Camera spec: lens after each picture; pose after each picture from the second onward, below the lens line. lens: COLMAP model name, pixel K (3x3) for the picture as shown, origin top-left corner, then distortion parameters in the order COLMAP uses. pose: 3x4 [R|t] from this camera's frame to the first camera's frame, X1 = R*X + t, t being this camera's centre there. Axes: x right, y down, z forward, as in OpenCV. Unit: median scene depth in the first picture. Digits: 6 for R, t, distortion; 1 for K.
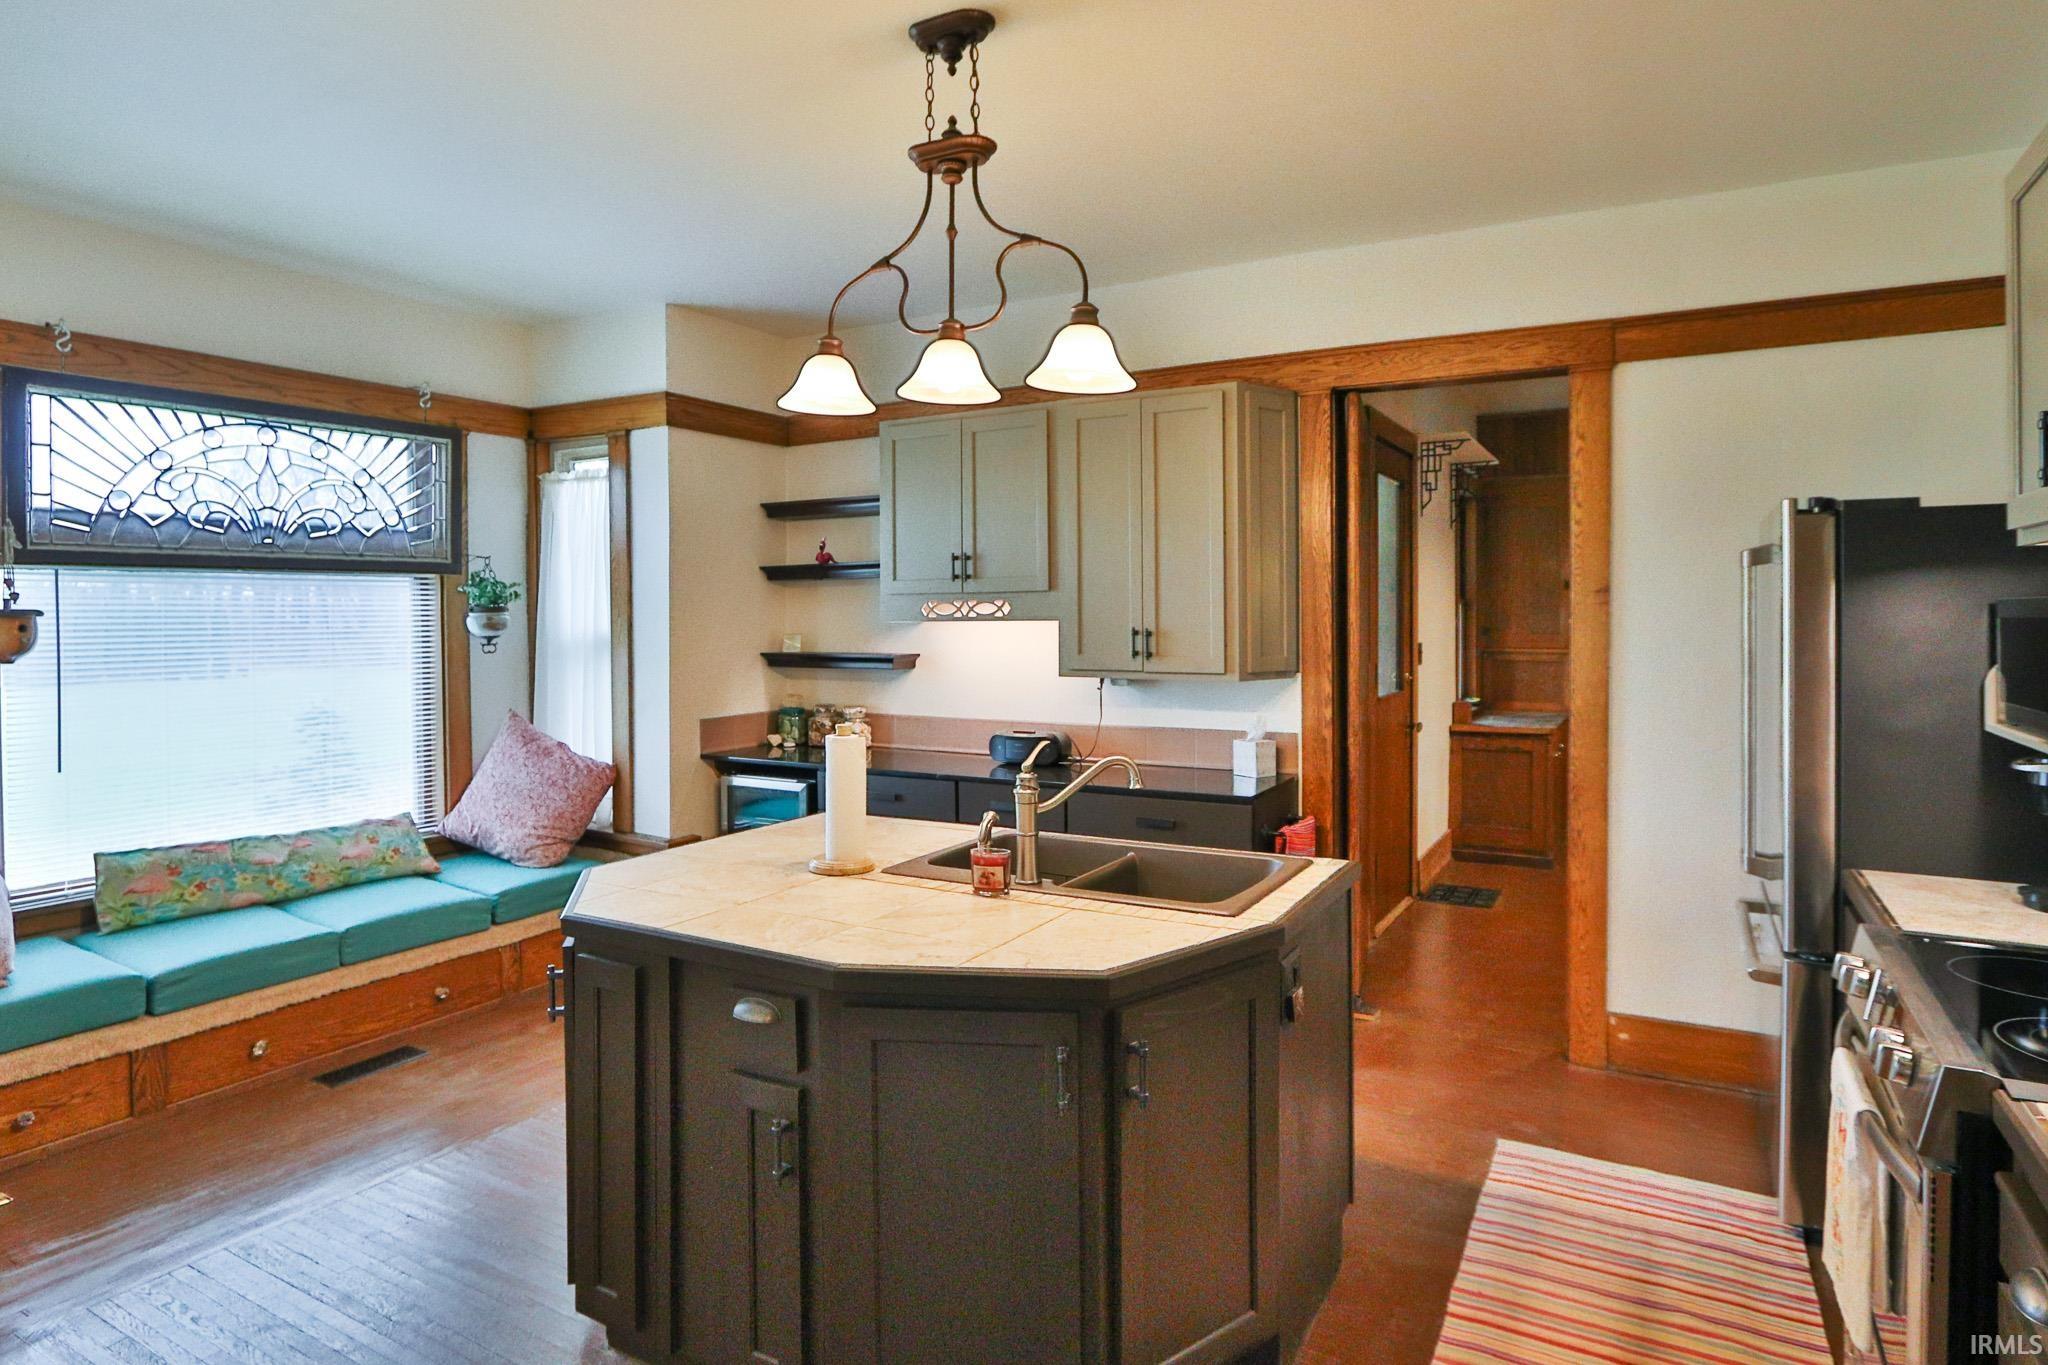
lens RADIAL K [[1109.1, 0, 1024.7], [0, 1109.1, 624.2], [0, 0, 1]] dist [-0.016236, 0.000777]
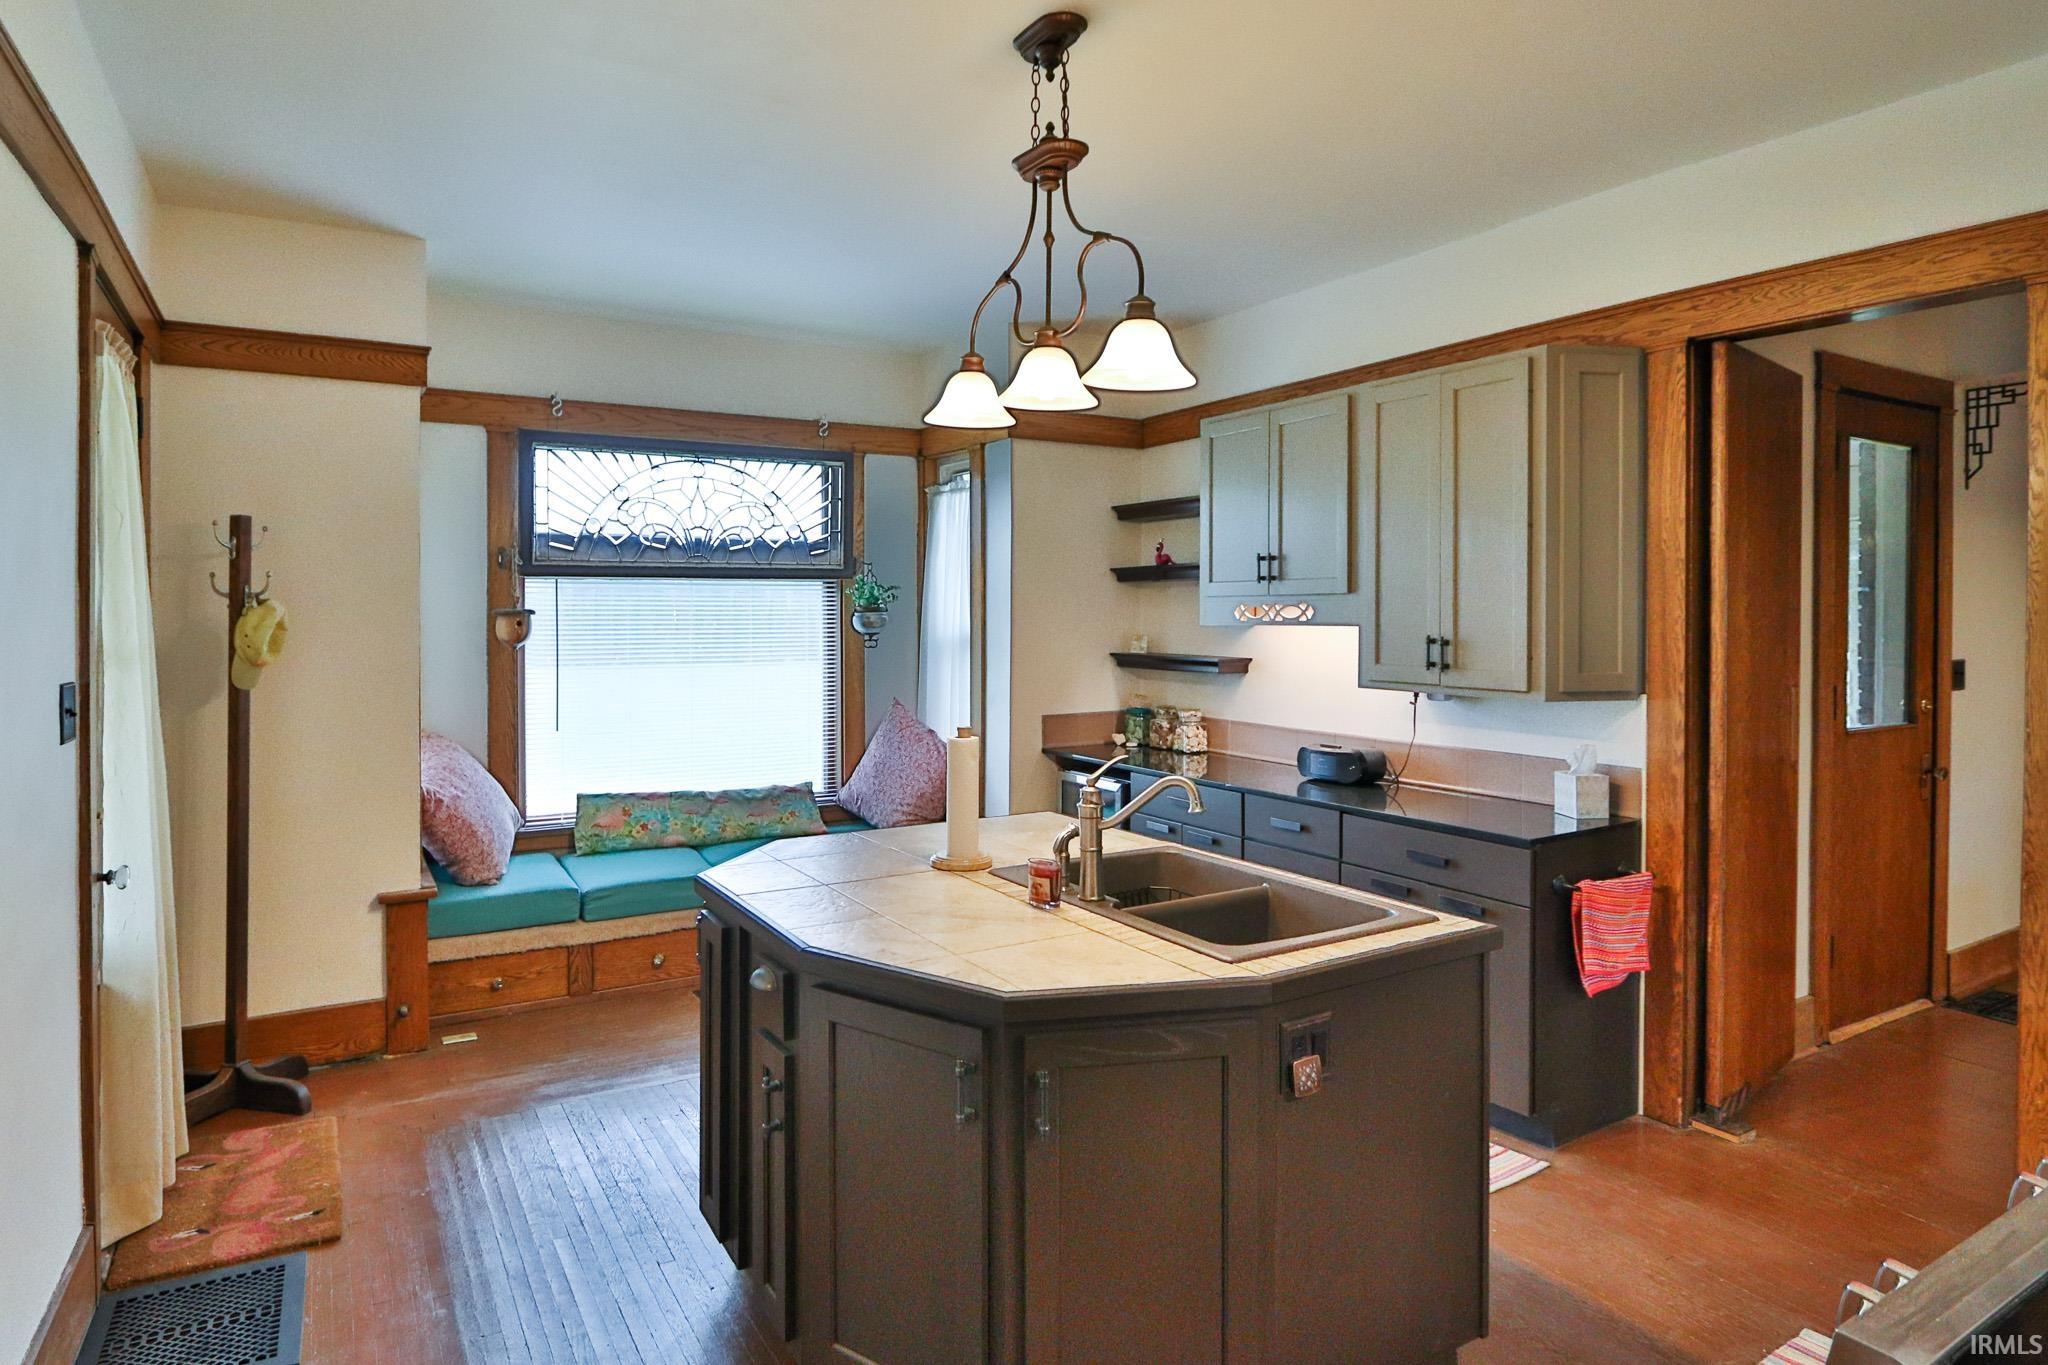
lens RADIAL K [[1134.0, 0, 1023.4], [0, 1134.0, 619.0], [0, 0, 1]] dist [-0.016693, -0.000102]
pose [[0.876530, 0.009733, -0.481250, 0.245019], [-0.010162, 0.999947, 0.001714, -0.008009], [0.481241, 0.003388, 0.876582, 0.057515]]
